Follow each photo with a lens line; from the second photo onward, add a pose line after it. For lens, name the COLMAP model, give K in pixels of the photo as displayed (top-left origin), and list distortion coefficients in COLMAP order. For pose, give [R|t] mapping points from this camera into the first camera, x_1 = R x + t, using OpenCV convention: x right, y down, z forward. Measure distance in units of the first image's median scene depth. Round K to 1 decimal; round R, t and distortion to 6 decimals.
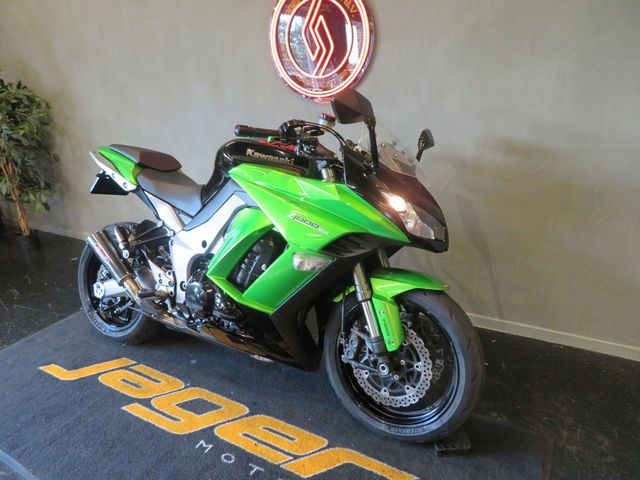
lens RADIAL K [[470.9, 0, 318.8], [0, 470.9, 226.2], [0, 0, 1]] dist [0.001691, 0.001032]
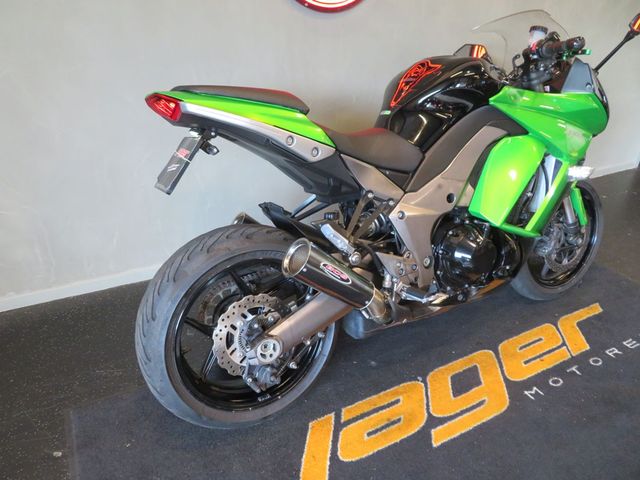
lens RADIAL K [[433.4, 0, 320.0], [0, 433.4, 240.0], [0, 0, 1]] dist [-0.001234, 0.000092]
pose [[0.512153, -0.337913, 0.789629, -1.071324], [0.218677, 0.940360, 0.260583, -0.151133], [-0.830590, 0.039215, 0.555502, 0.872424]]
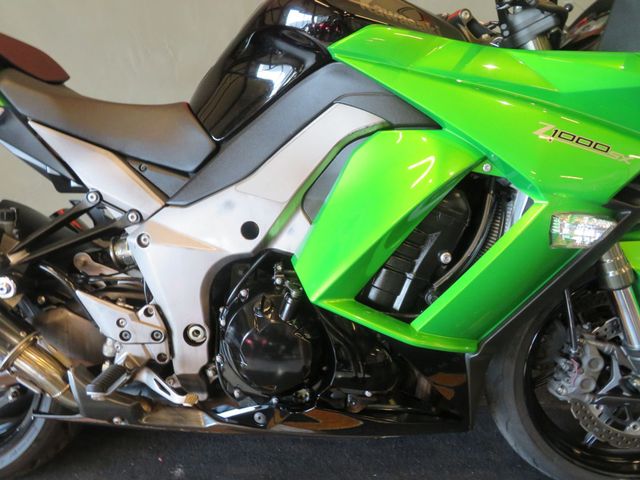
lens RADIAL K [[453.5, 0, 320.0], [0, 453.5, 240.0], [0, 0, 1]] dist [0.001445, -0.002289]
pose [[0.870170, -0.147834, 0.470052, -0.429679], [0.103626, 0.987503, 0.118740, 0.003683], [-0.481732, -0.054615, 0.874615, 0.676367]]
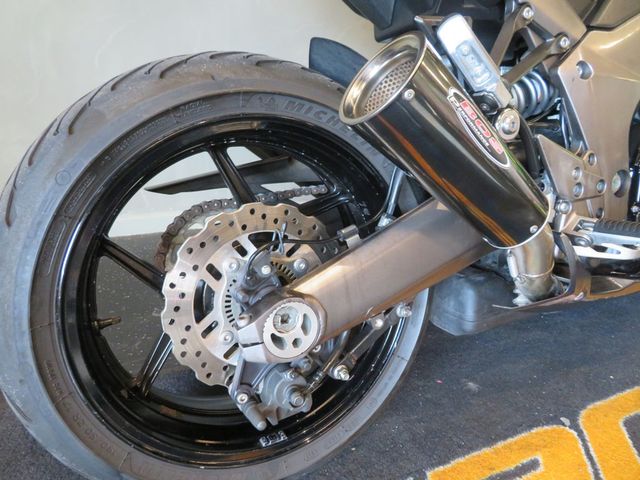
lens RADIAL K [[470.9, 0, 318.8], [0, 470.9, 226.2], [0, 0, 1]] dist [0.001691, 0.001032]
pose [[0.570293, -0.265283, 0.777426, -0.843732], [0.176511, 0.963884, 0.199427, 0.050031], [-0.802253, 0.023493, 0.596521, 1.126334]]
